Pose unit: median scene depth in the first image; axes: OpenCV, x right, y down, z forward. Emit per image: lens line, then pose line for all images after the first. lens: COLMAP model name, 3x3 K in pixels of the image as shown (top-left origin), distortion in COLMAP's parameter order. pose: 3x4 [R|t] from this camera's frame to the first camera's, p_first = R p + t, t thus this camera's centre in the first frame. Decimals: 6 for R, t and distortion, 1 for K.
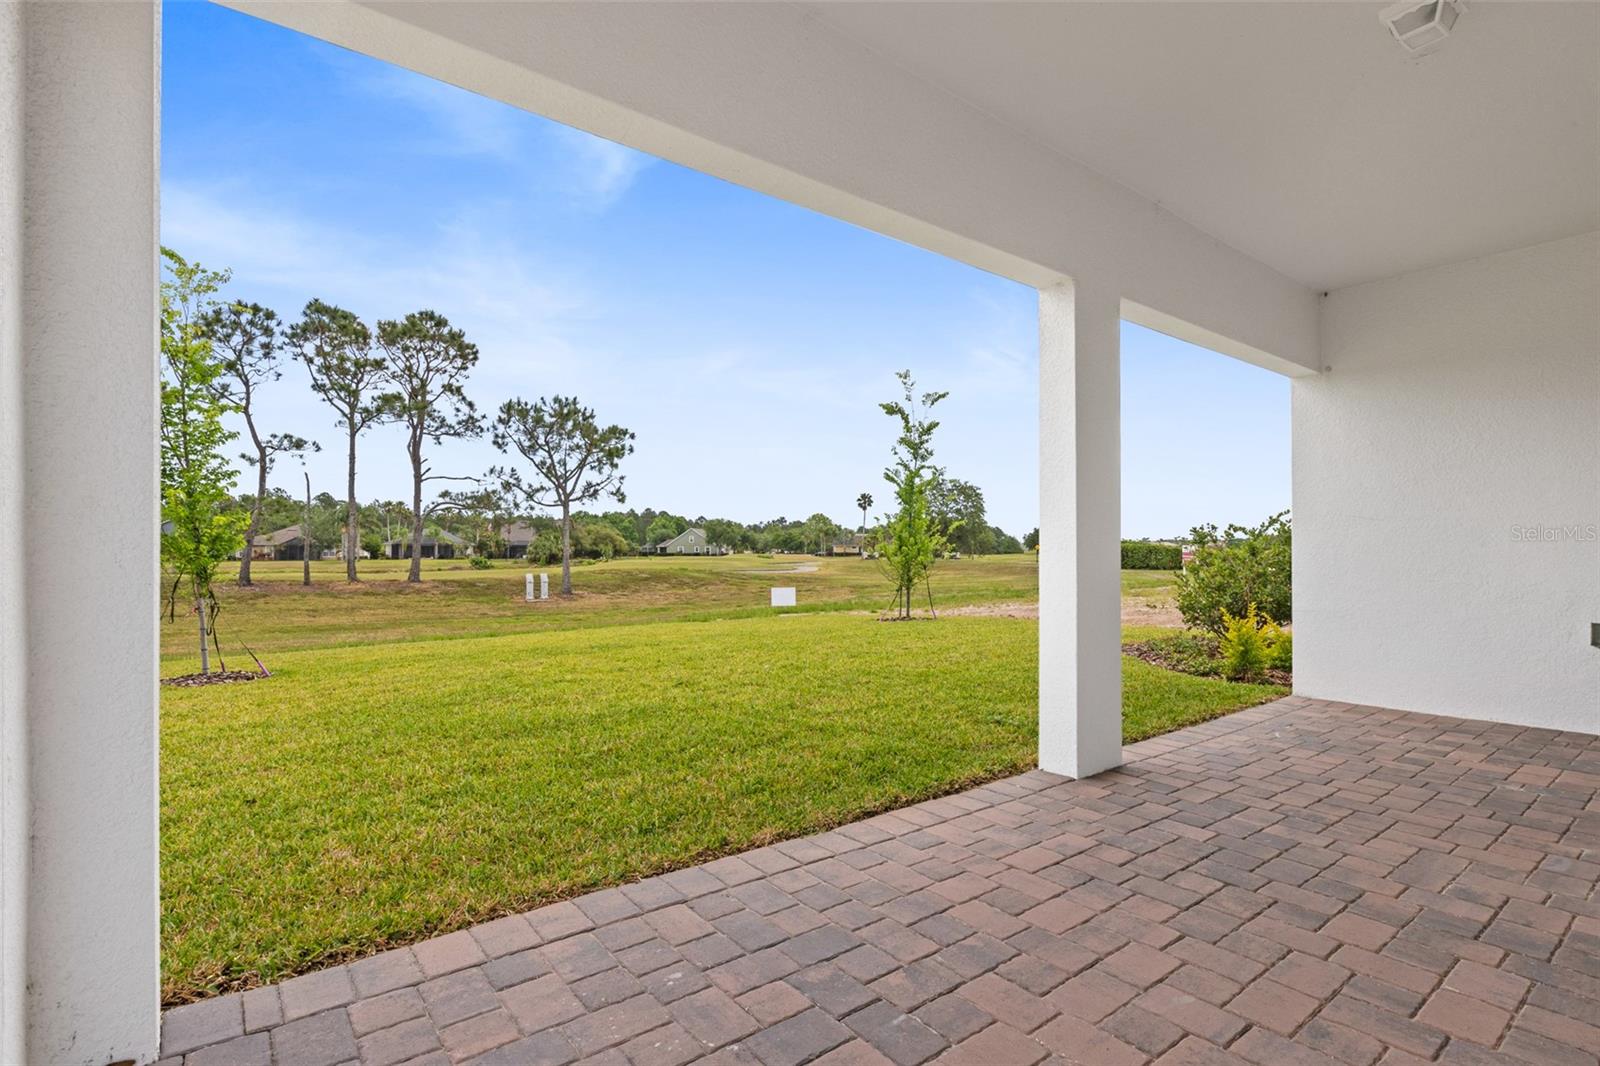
lens RADIAL K [[774.5, 0, 801.0], [0, 774.5, 536.5], [0, 0, 1]] dist [-0.001917, -0.001023]
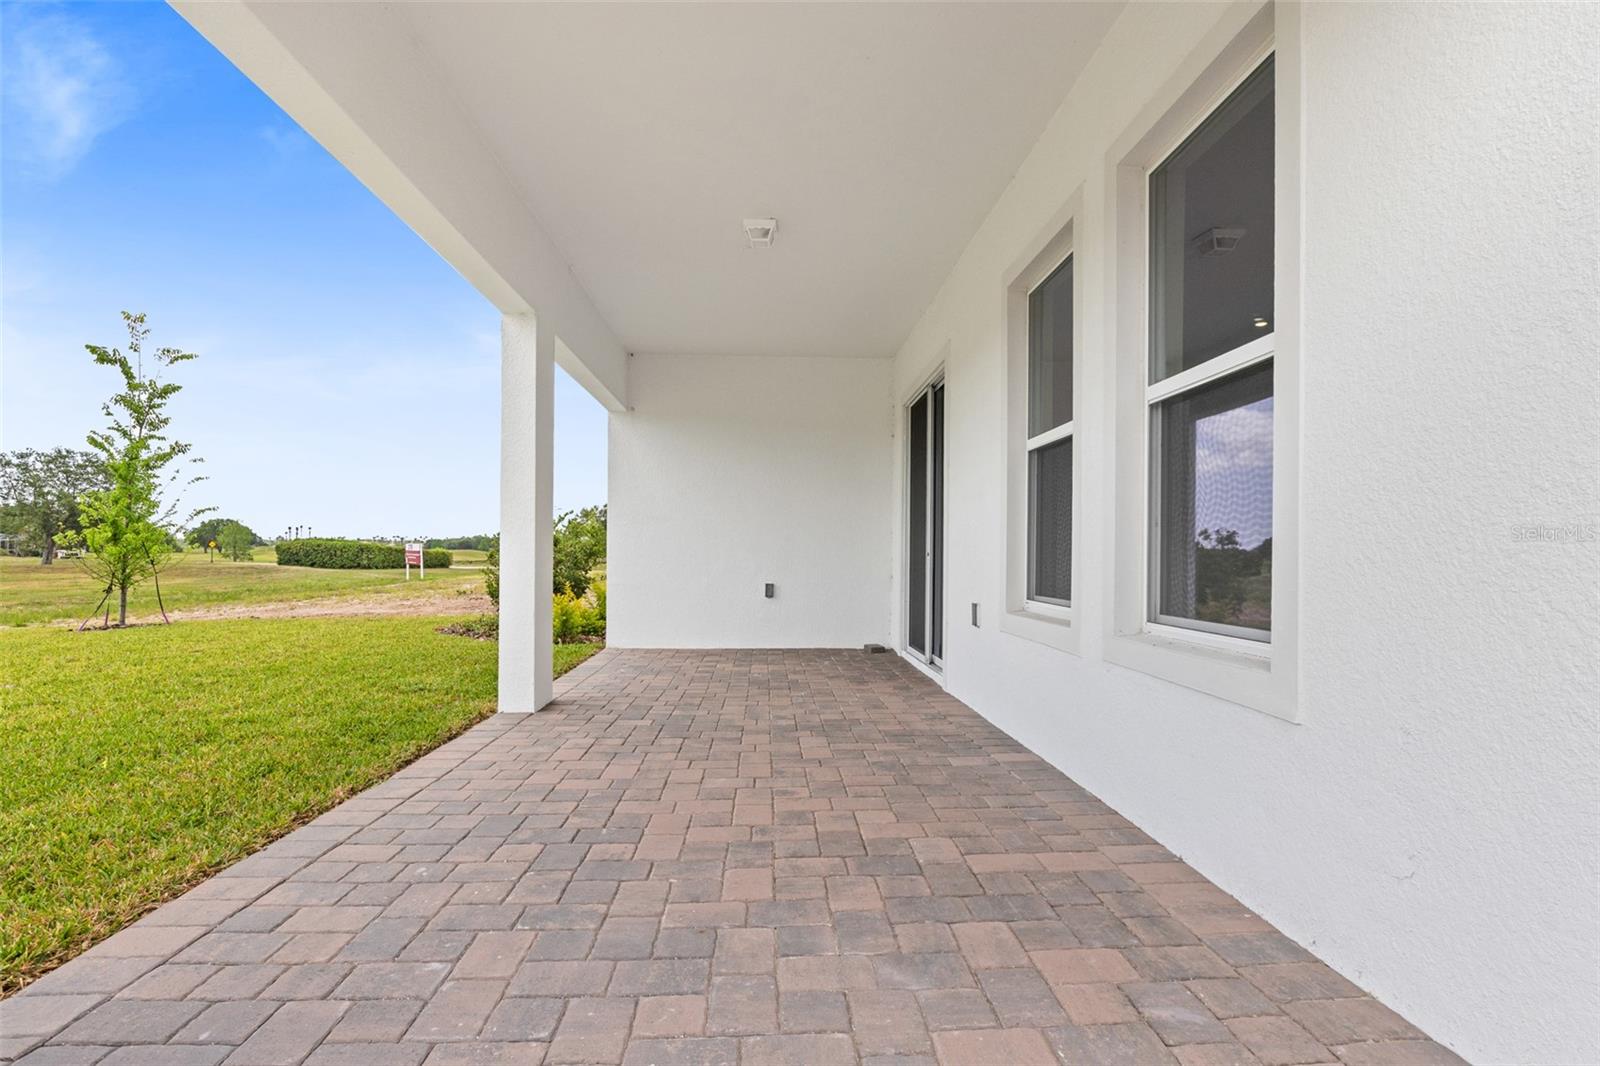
lens RADIAL K [[774.5, 0, 808.8], [0, 774.5, 543.9], [0, 0, 1]] dist [-0.001917, -0.001023]
pose [[0.570049, 0.015493, 0.821465, -0.111476], [-0.022938, 0.999733, -0.002937, 0.008407], [-0.821291, -0.017169, 0.570252, -0.020872]]
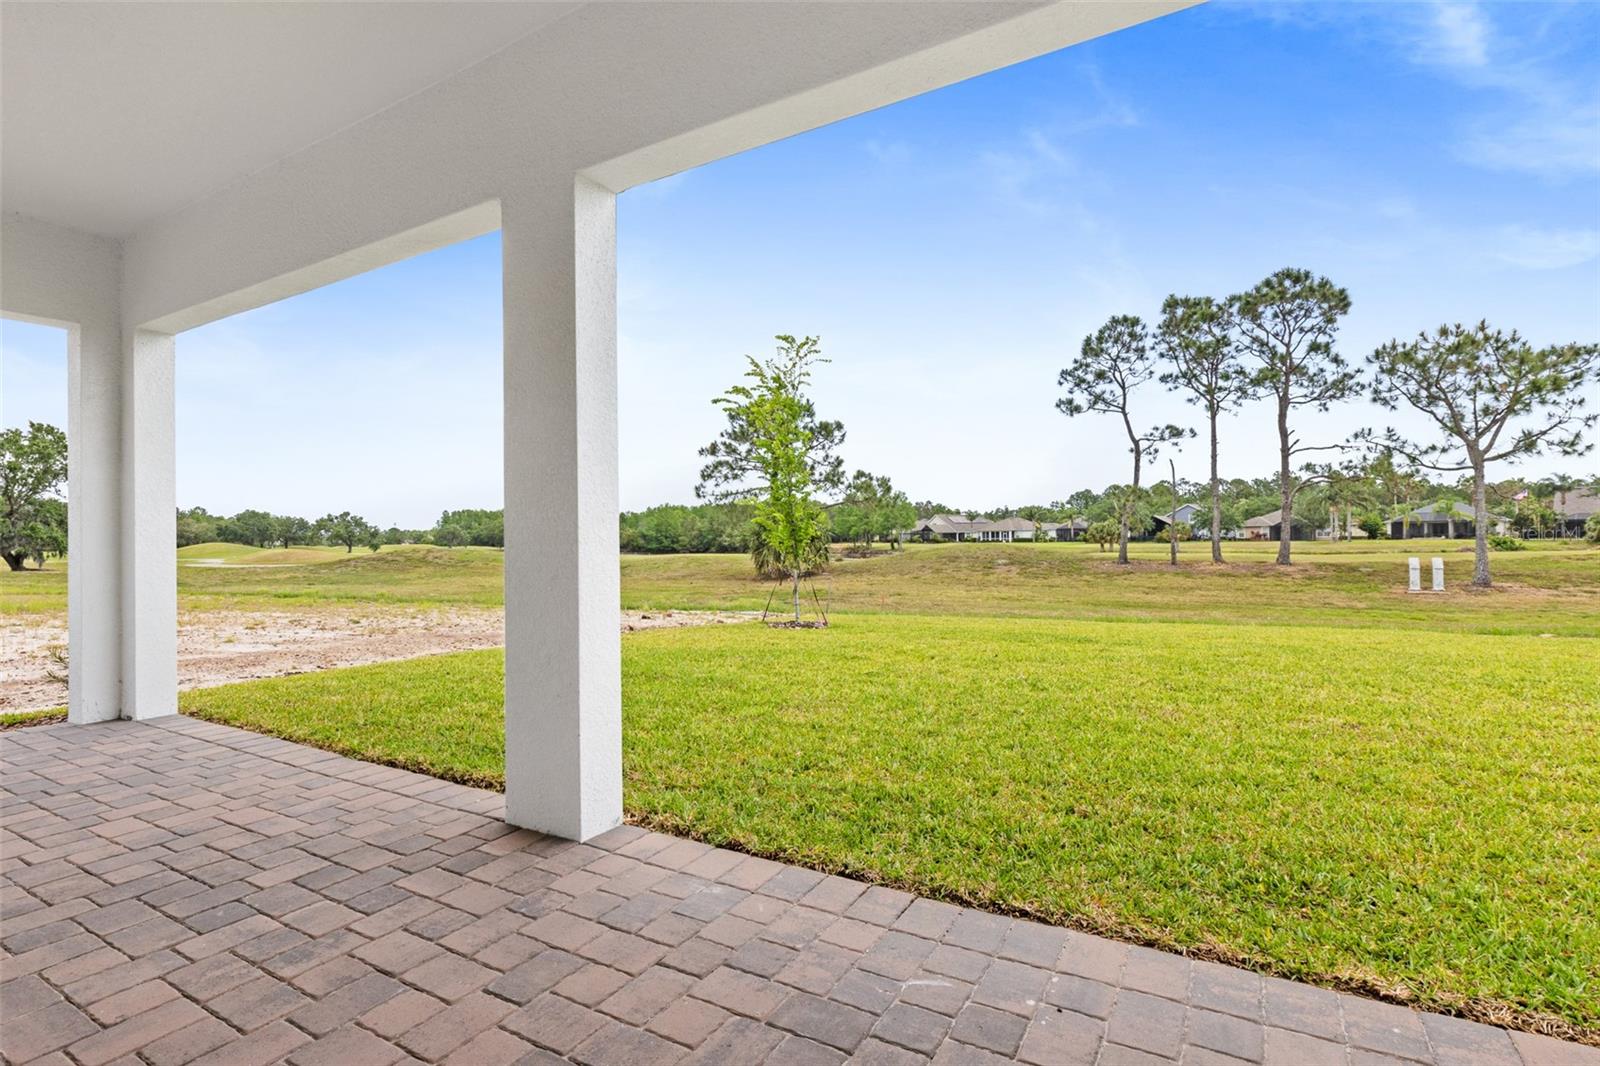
lens RADIAL K [[774.5, 0, 810.4], [0, 774.5, 532.0], [0, 0, 1]] dist [-0.001917, -0.001023]
pose [[0.370118, -0.012537, -0.928900, 0.317310], [0.031122, 0.999515, -0.001090, 0.006426], [0.928463, -0.028506, 0.370329, 0.261436]]
